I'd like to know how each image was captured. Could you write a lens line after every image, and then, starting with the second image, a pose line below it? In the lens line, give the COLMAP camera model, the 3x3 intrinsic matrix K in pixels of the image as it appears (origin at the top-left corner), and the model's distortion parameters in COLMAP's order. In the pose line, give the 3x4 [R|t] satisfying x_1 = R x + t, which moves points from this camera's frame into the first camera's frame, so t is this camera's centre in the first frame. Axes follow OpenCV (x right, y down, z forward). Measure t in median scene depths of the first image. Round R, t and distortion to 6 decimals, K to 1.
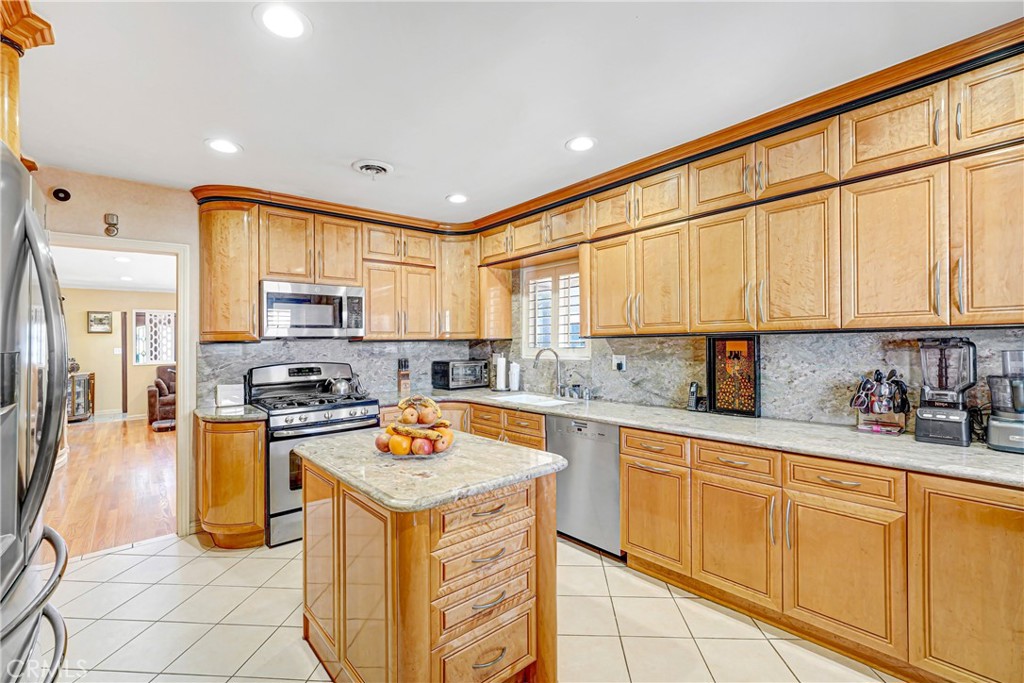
lens RADIAL K [[451.3, 0, 510.3], [0, 451.3, 341.9], [0, 0, 1]] dist [-0.012948, 0.000155]
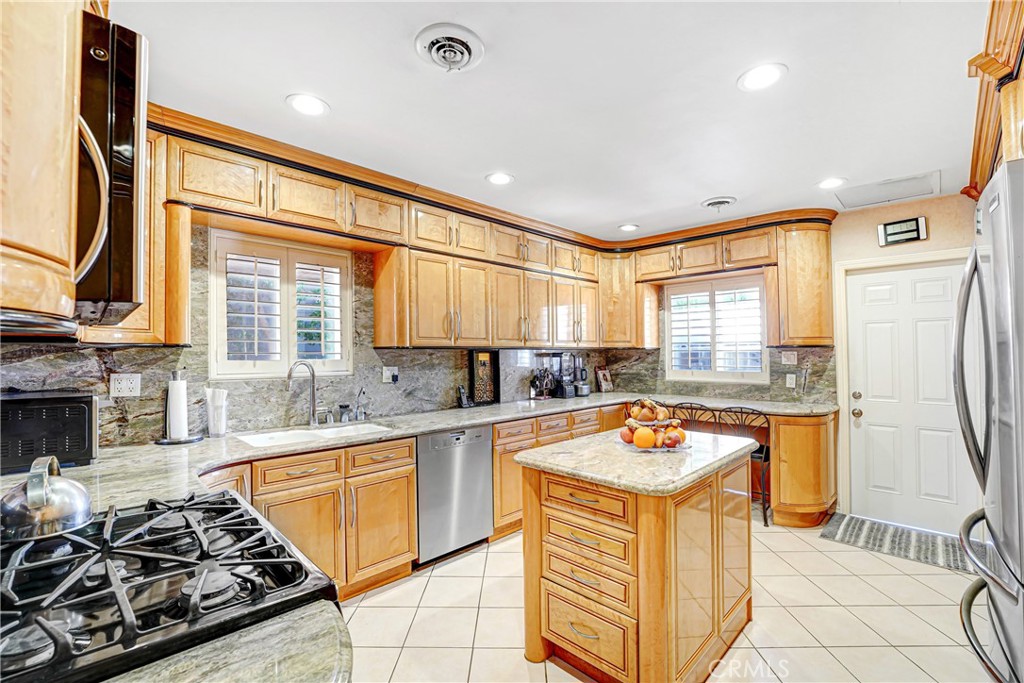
lens RADIAL K [[451.3, 0, 509.0], [0, 451.3, 341.8], [0, 0, 1]] dist [-0.012948, 0.000155]
pose [[-0.085971, 0.036887, 0.995615, -0.813878], [-0.000701, 0.999312, -0.037084, 0.012577], [-0.996297, -0.003886, -0.085886, 0.905680]]
